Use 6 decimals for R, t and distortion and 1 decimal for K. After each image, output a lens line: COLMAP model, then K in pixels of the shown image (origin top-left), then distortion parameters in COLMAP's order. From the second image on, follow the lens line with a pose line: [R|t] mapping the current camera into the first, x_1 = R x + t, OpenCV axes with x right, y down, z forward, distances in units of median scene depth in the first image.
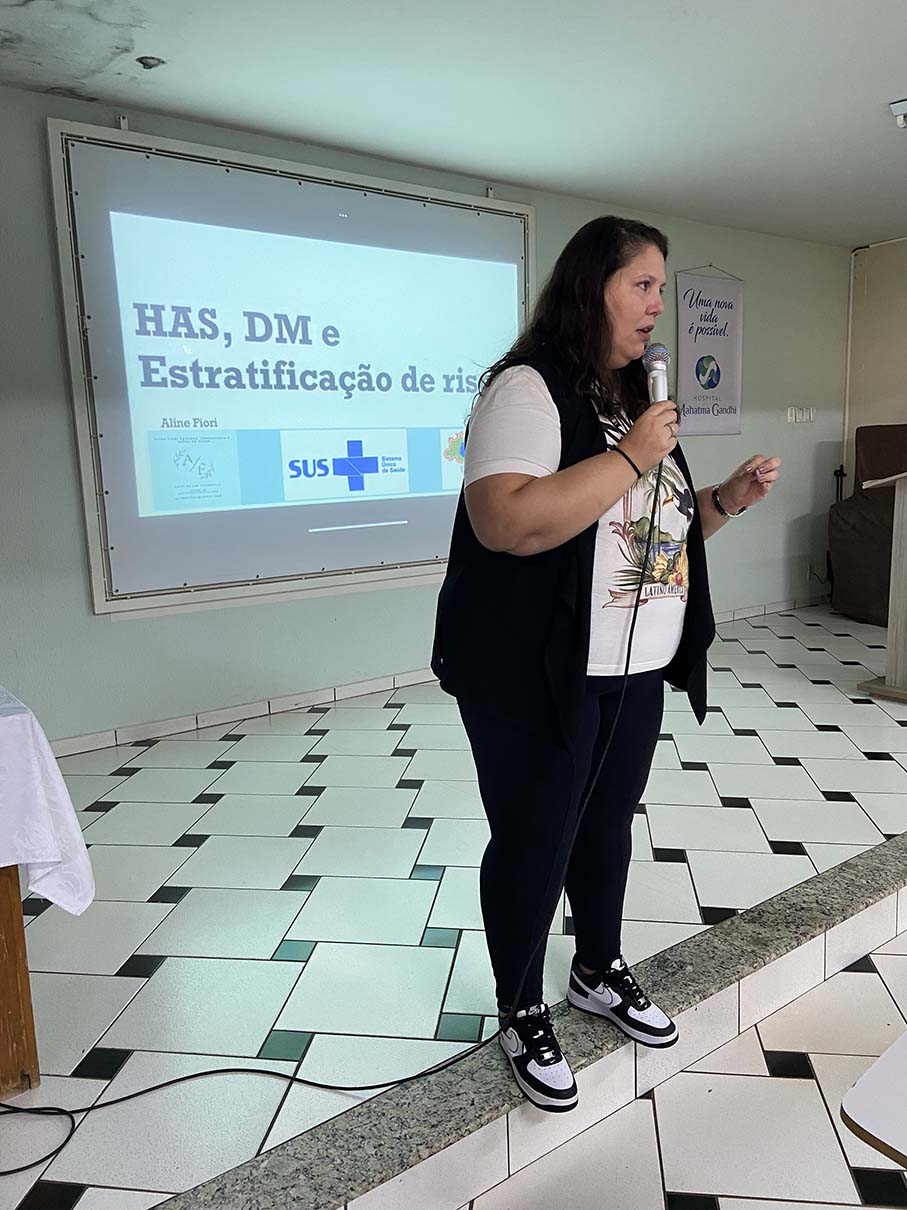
lens RADIAL K [[929.2, 0, 465.7], [0, 929.2, 598.9], [0, 0, 1]] dist [0.107307, -0.139876]
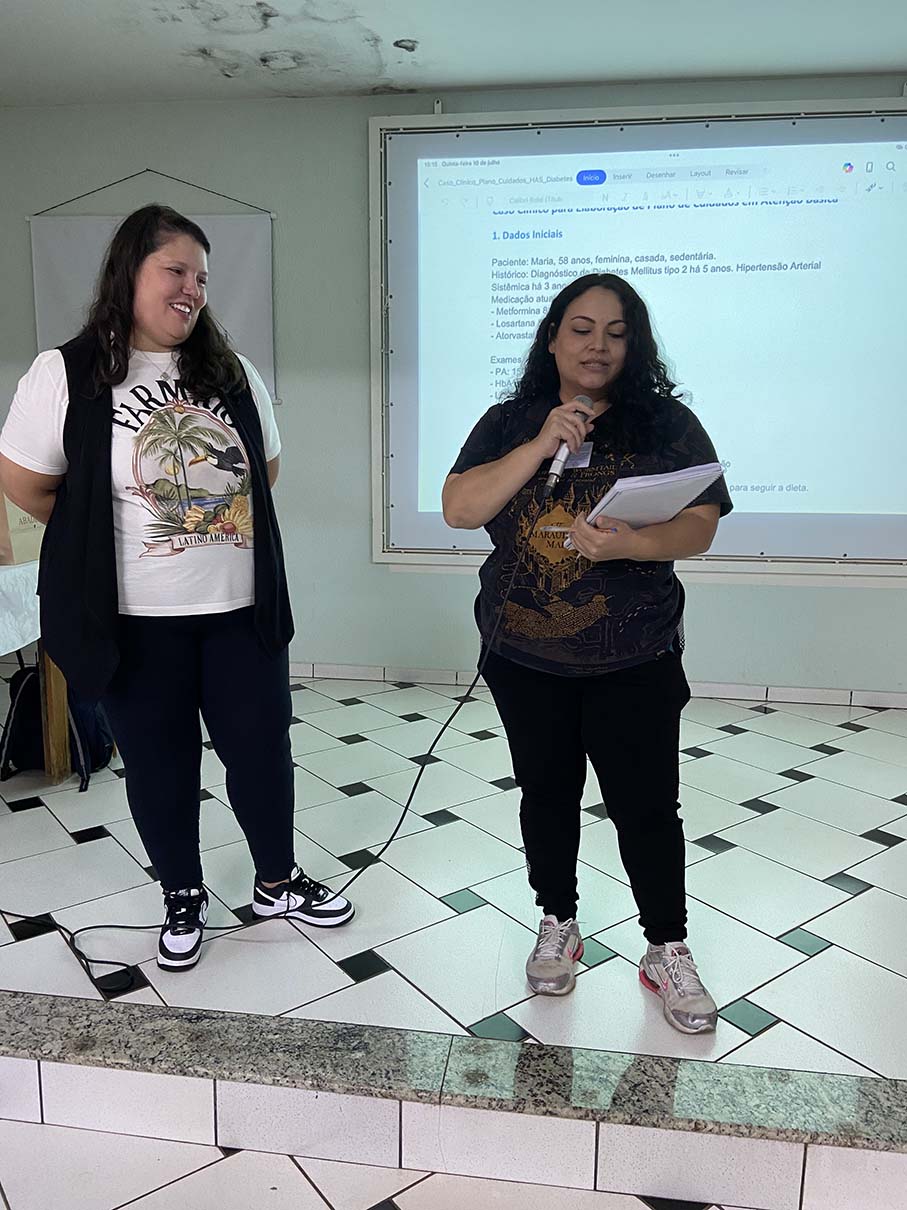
lens RADIAL K [[929.2, 0, 458.7], [0, 929.2, 603.0], [0, 0, 1]] dist [0.107307, -0.139876]
pose [[0.697785, 0.154441, -0.699460, 0.673016], [-0.138554, 0.987140, 0.079739, -0.055841], [0.702780, 0.041273, 0.710209, 0.394164]]
